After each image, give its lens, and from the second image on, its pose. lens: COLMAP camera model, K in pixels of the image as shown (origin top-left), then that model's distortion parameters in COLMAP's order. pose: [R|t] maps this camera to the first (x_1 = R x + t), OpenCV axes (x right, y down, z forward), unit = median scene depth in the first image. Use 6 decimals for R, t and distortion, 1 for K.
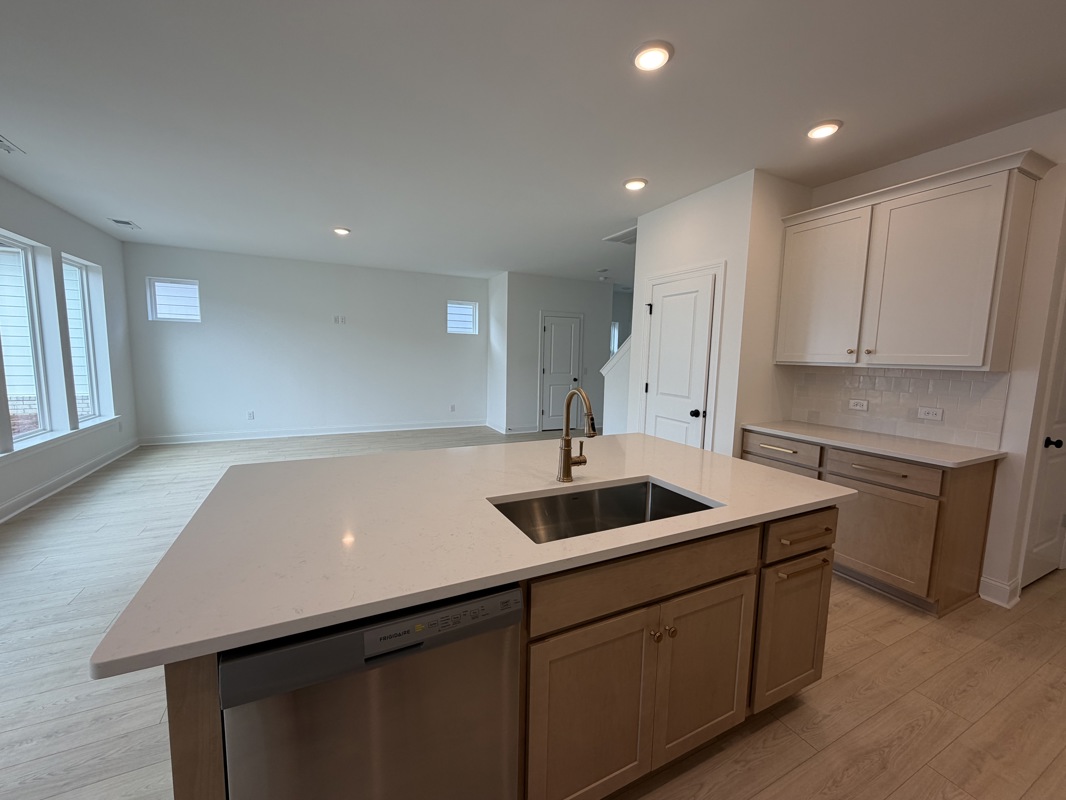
lens RADIAL K [[423.9, 0, 530.0], [0, 423.9, 398.8], [0, 0, 1]] dist [0.000233, -0.000169]
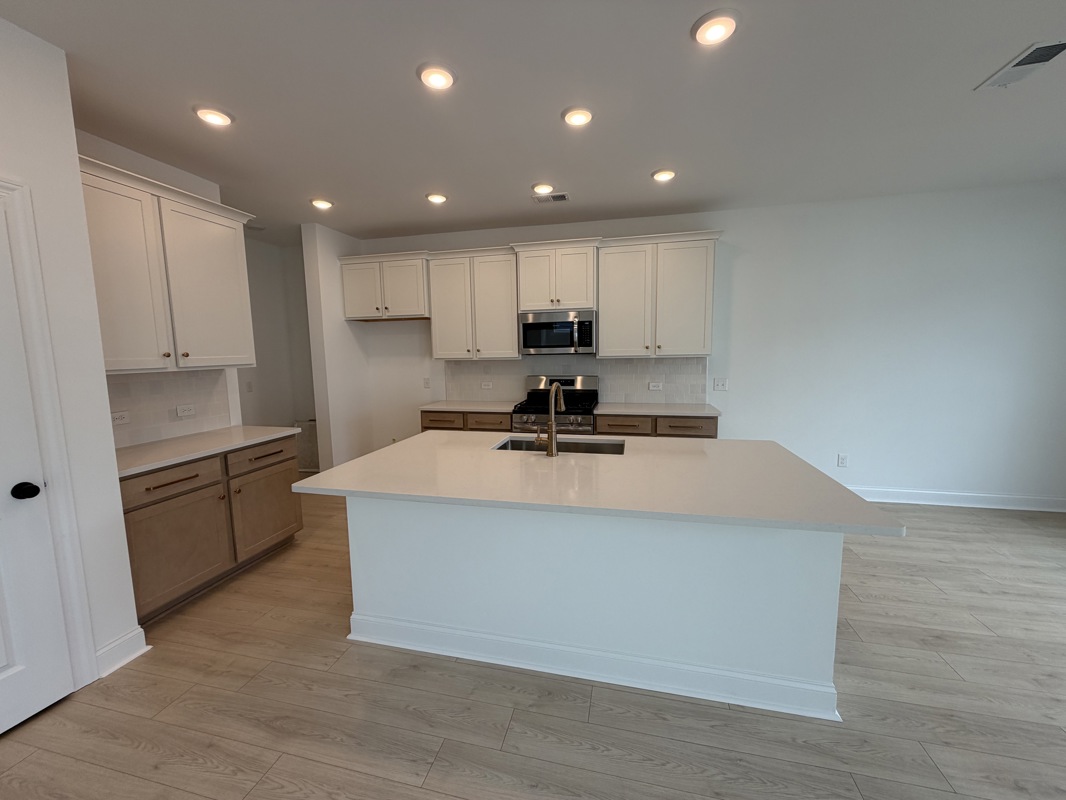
lens RADIAL K [[423.9, 0, 530.0], [0, 423.9, 398.8], [0, 0, 1]] dist [0.000233, -0.000169]
pose [[-0.770899, -0.077253, 0.632256, -0.352271], [0.073068, 0.975339, 0.208264, -0.128877], [-0.632753, 0.206749, -0.746243, 1.023532]]
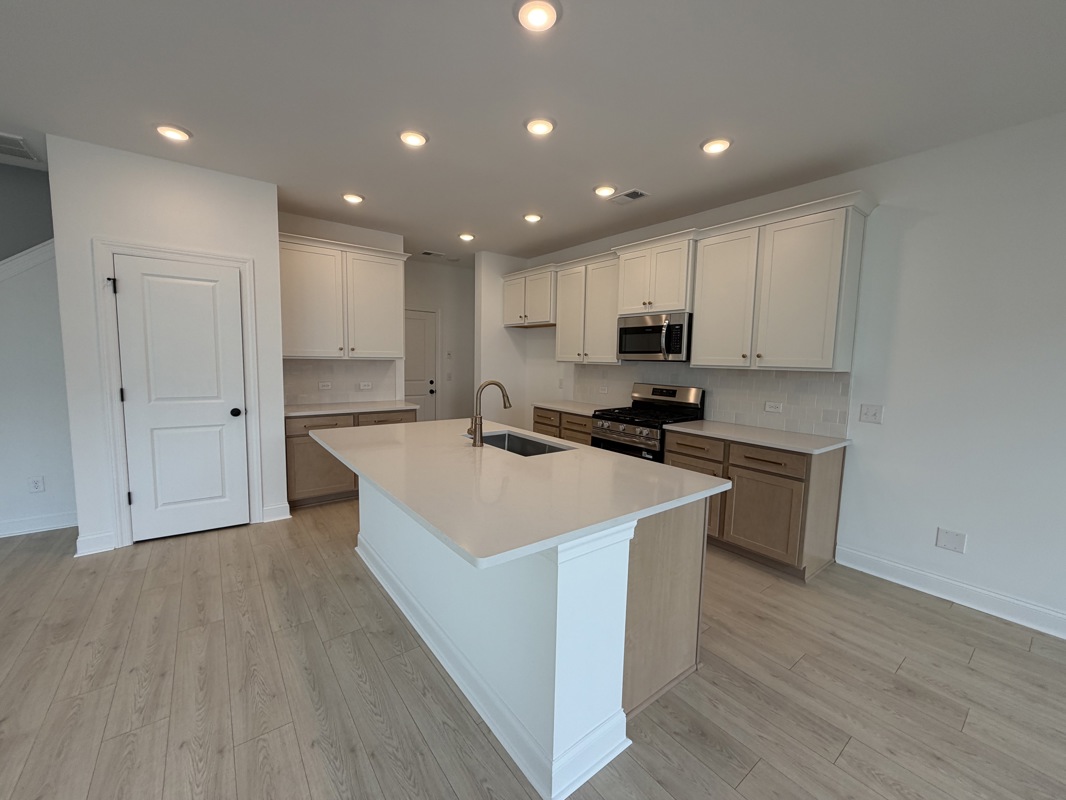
lens RADIAL K [[423.9, 0, 530.0], [0, 423.9, 398.8], [0, 0, 1]] dist [0.000233, -0.000169]
pose [[-0.196056, -0.117614, 0.973514, -0.689757], [0.083463, 0.987177, 0.136073, -0.072932], [-0.977034, 0.107931, -0.183725, 0.554755]]
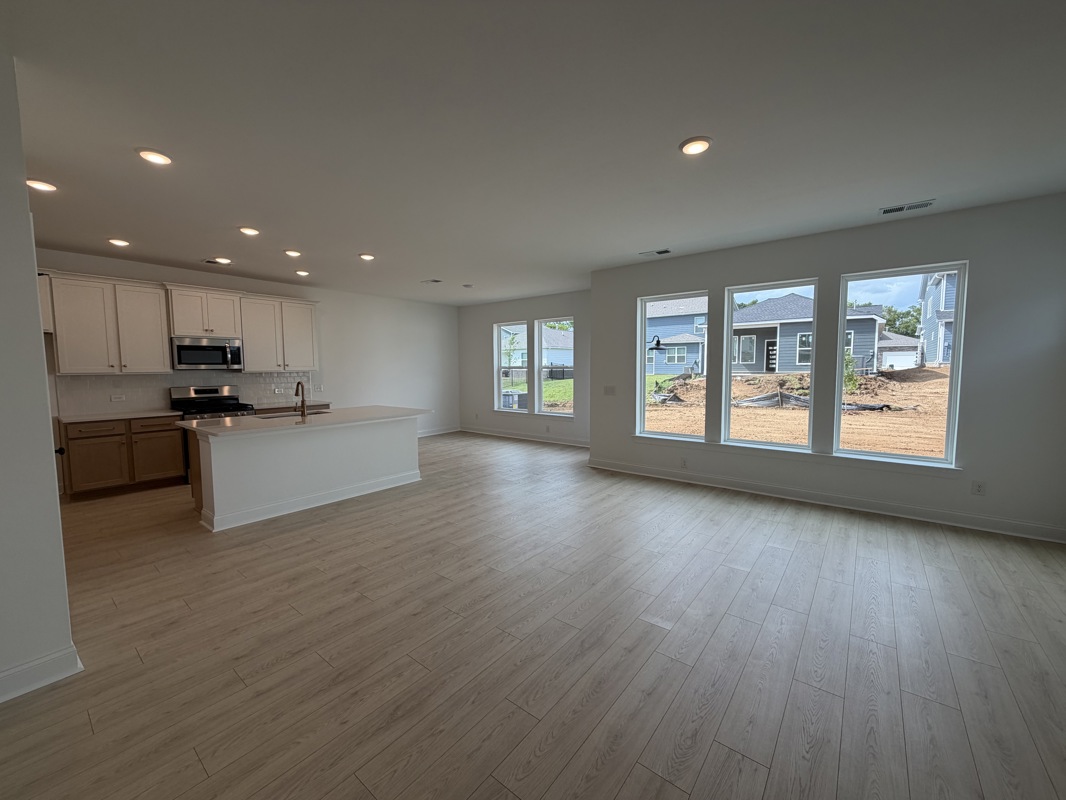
lens RADIAL K [[423.9, 0, 530.0], [0, 423.9, 398.8], [0, 0, 1]] dist [0.000233, -0.000169]
pose [[-0.903648, 0.019594, -0.427828, -0.036376], [-0.057804, 0.984232, 0.167169, -0.230560], [0.424357, 0.175792, -0.888267, 2.059235]]
